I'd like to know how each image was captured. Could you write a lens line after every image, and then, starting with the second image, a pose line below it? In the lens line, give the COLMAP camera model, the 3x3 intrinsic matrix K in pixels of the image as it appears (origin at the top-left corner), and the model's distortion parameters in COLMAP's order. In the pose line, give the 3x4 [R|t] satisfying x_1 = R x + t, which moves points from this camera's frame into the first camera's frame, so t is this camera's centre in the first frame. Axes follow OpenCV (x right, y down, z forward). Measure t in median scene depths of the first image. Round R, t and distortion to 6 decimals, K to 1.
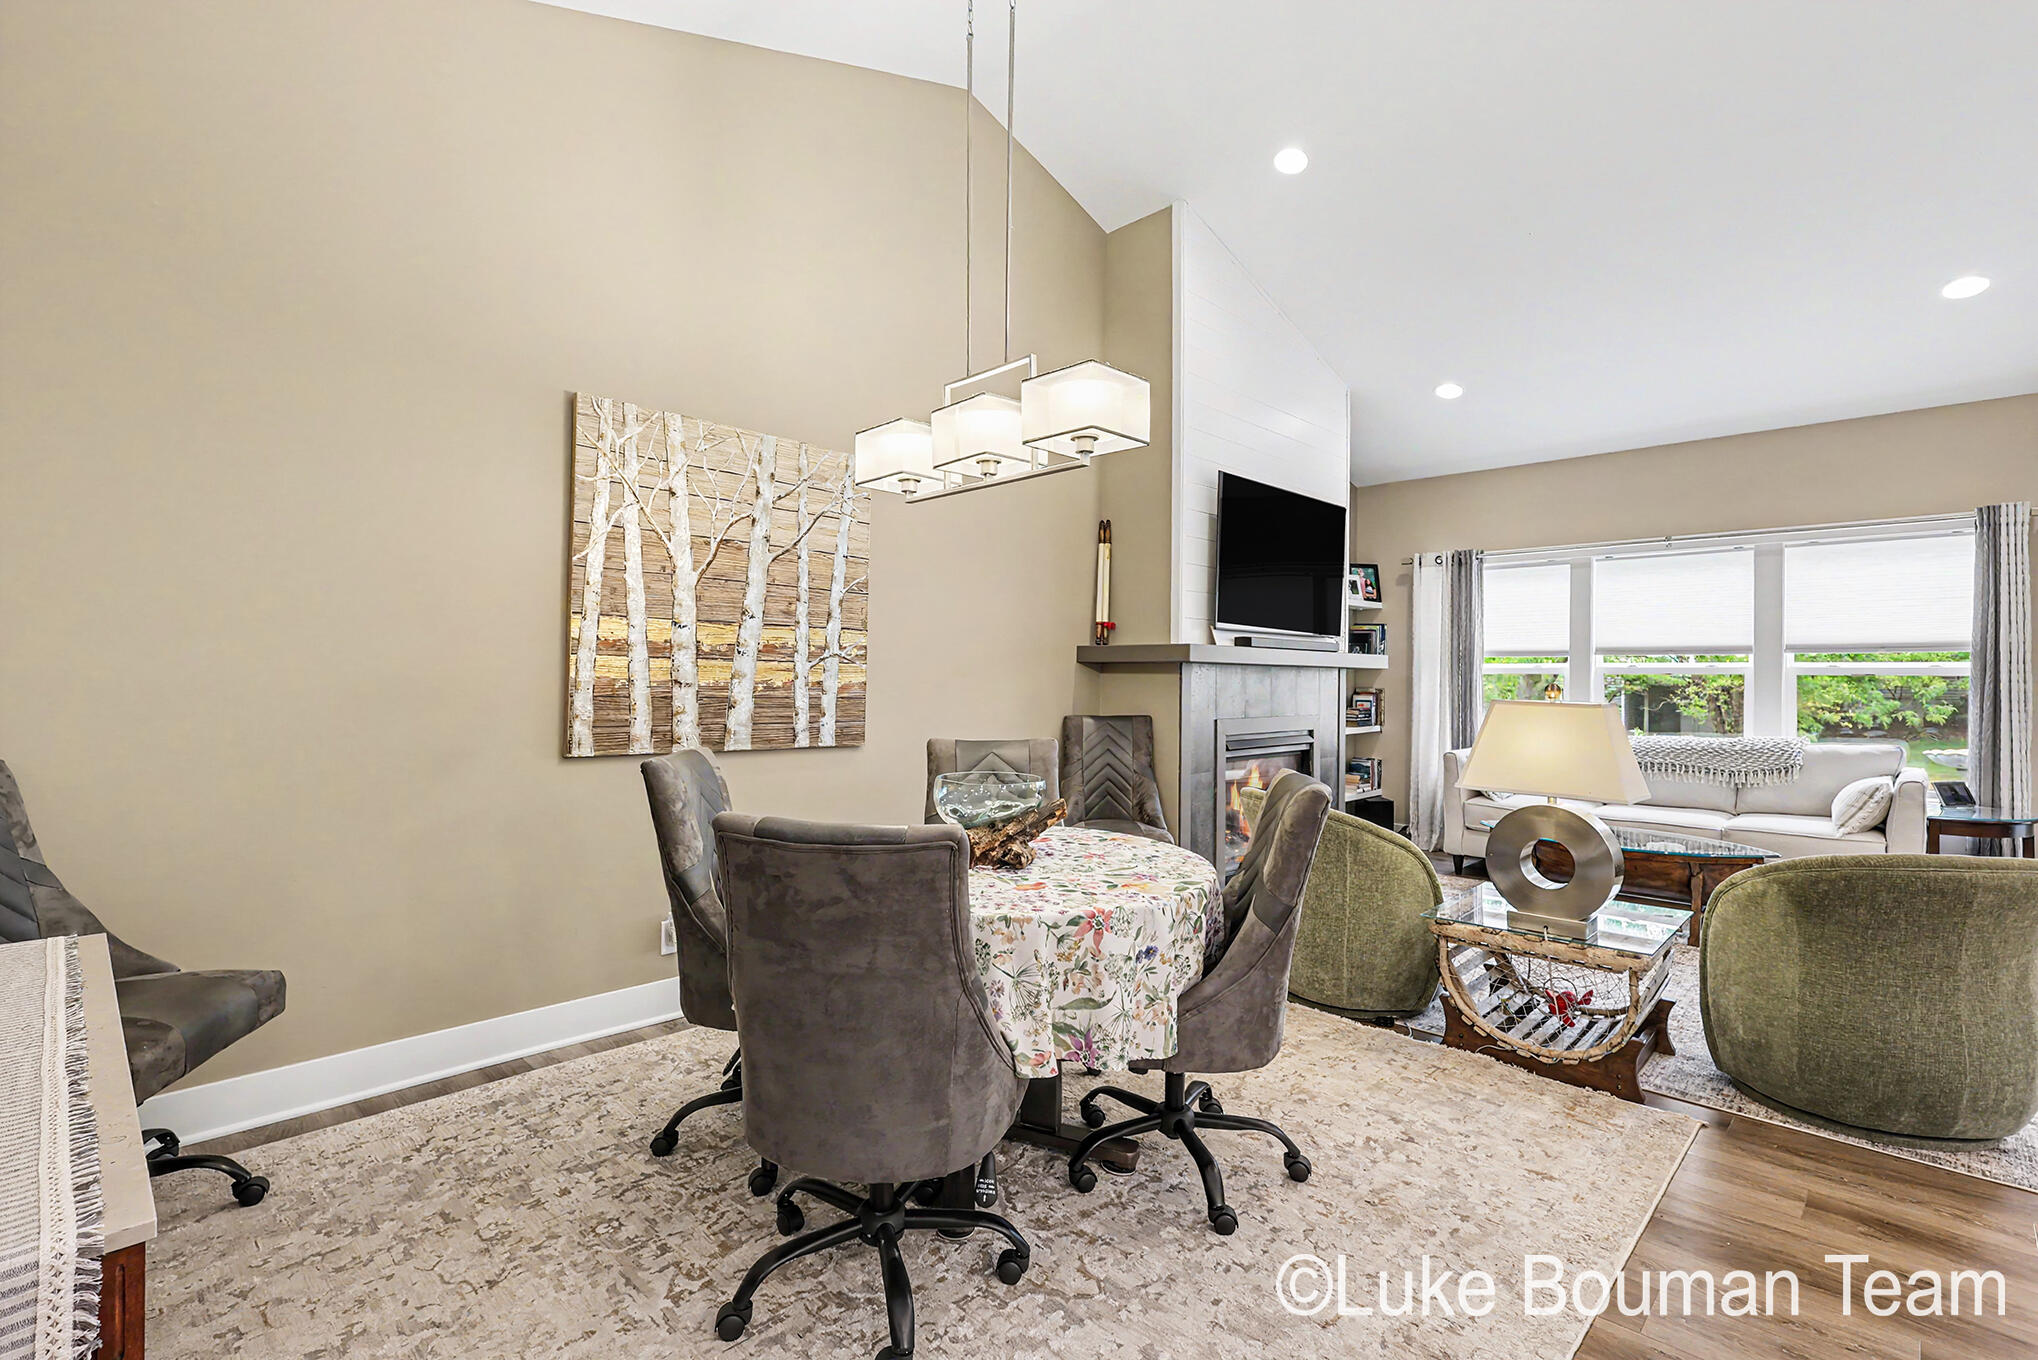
lens RADIAL K [[934.4, 0, 1015.8], [0, 934.4, 677.9], [0, 0, 1]] dist [-0.004112, 0.000541]
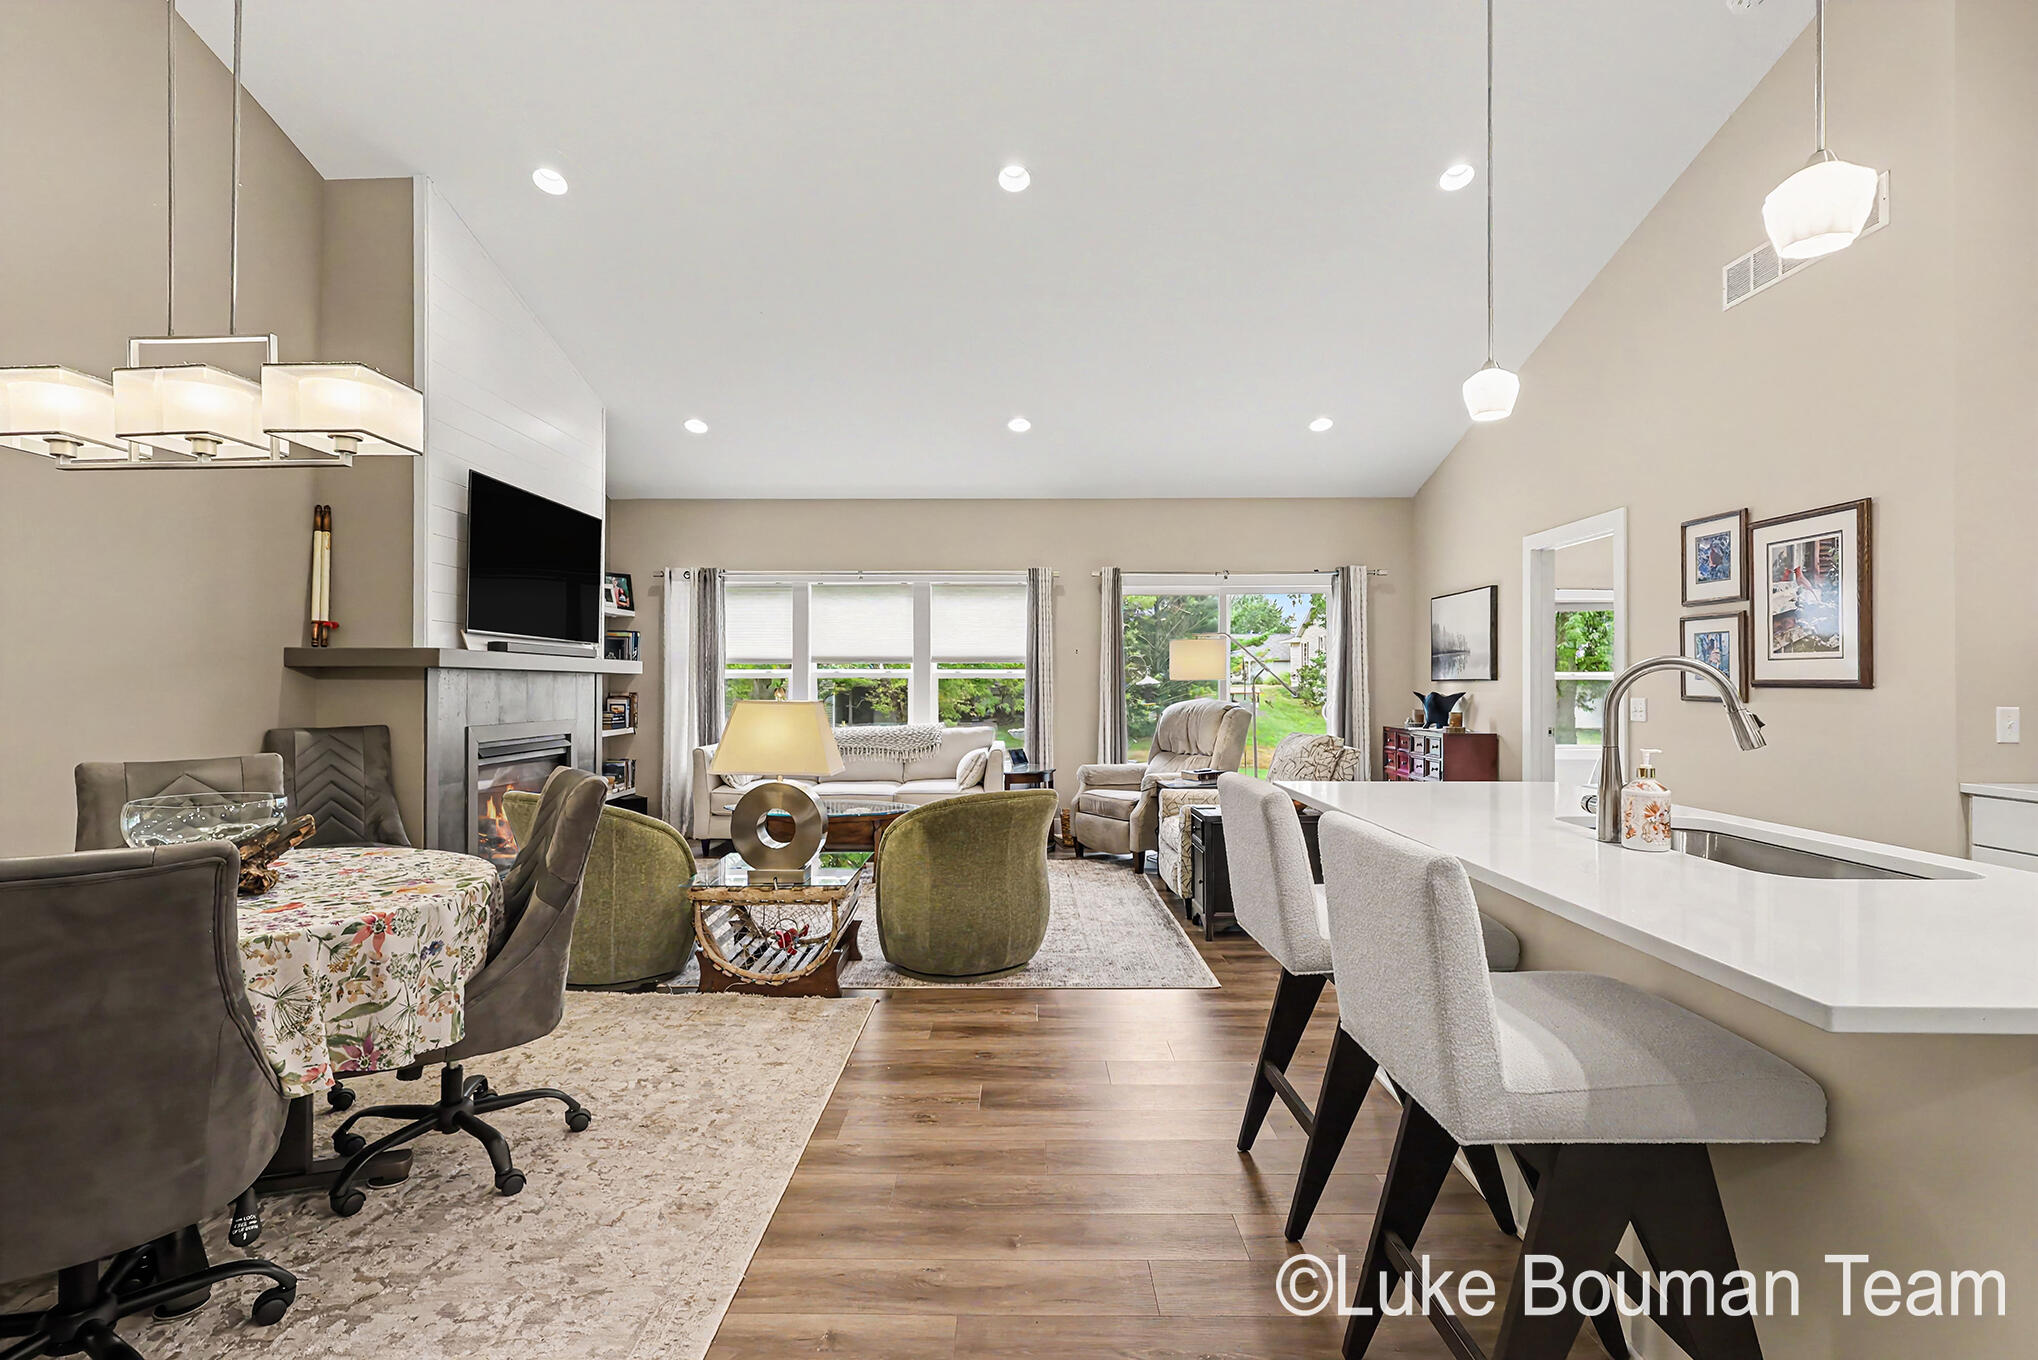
lens RADIAL K [[934.4, 0, 1015.8], [0, 934.4, 677.9], [0, 0, 1]] dist [-0.004112, 0.000541]
pose [[0.718961, -0.002762, 0.695044, -0.066320], [0.005856, 0.999981, -0.002084, -0.000896], [-0.695025, 0.005568, 0.718964, -0.118540]]
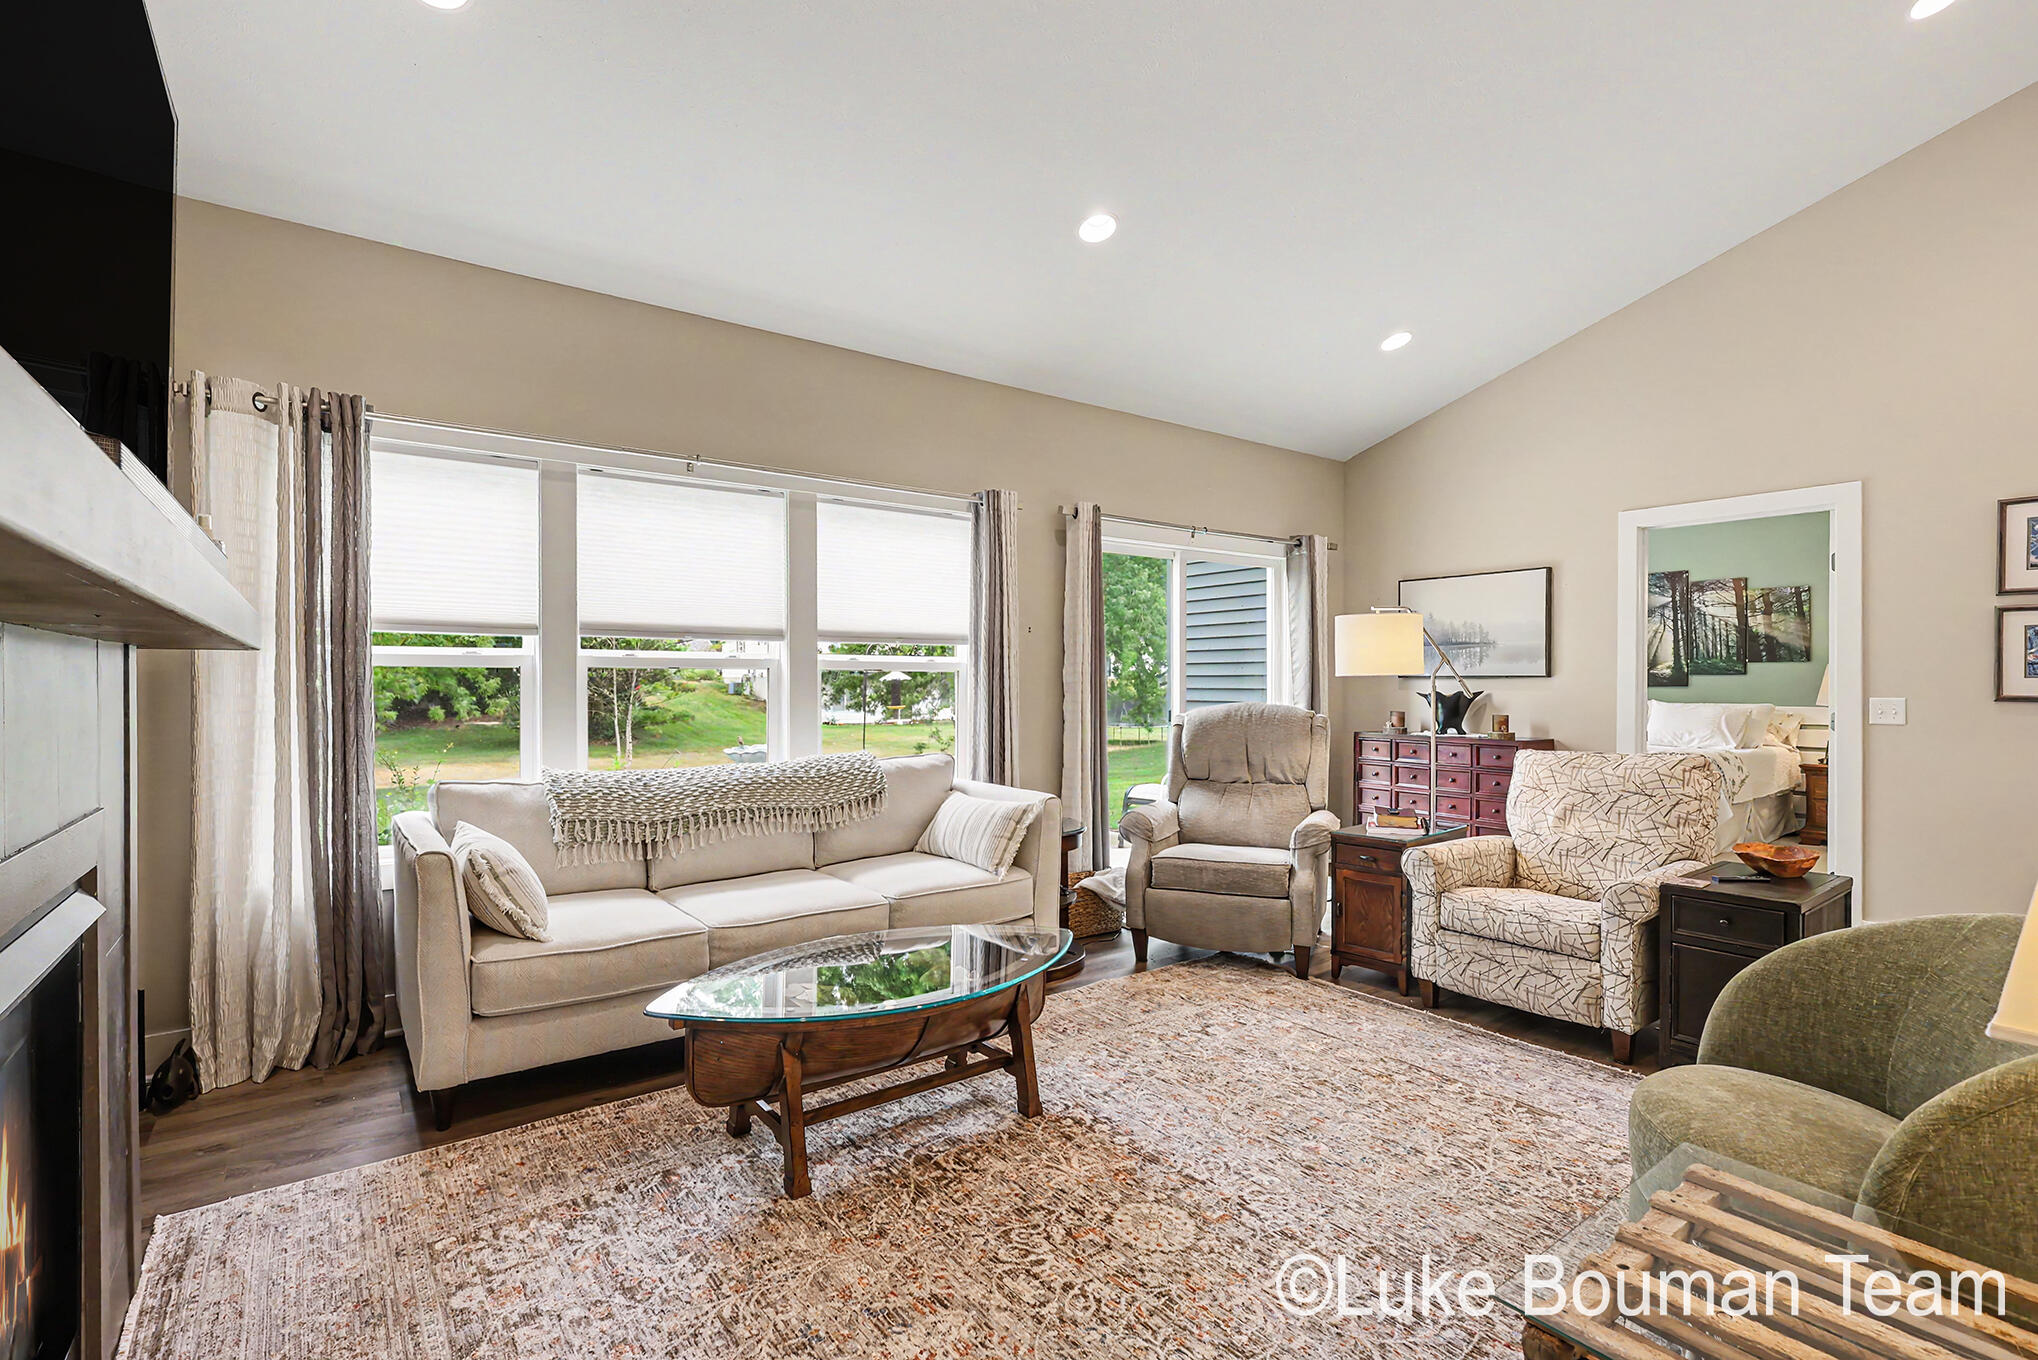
lens RADIAL K [[941.5, 0, 1004.5], [0, 941.5, 681.2], [0, 0, 1]] dist [-0.002626, -0.000083]
pose [[0.166269, -0.010083, 0.986029, 0.150166], [0.000440, 0.999948, 0.010151, -0.003229], [-0.986080, -0.001254, 0.166265, 1.148610]]
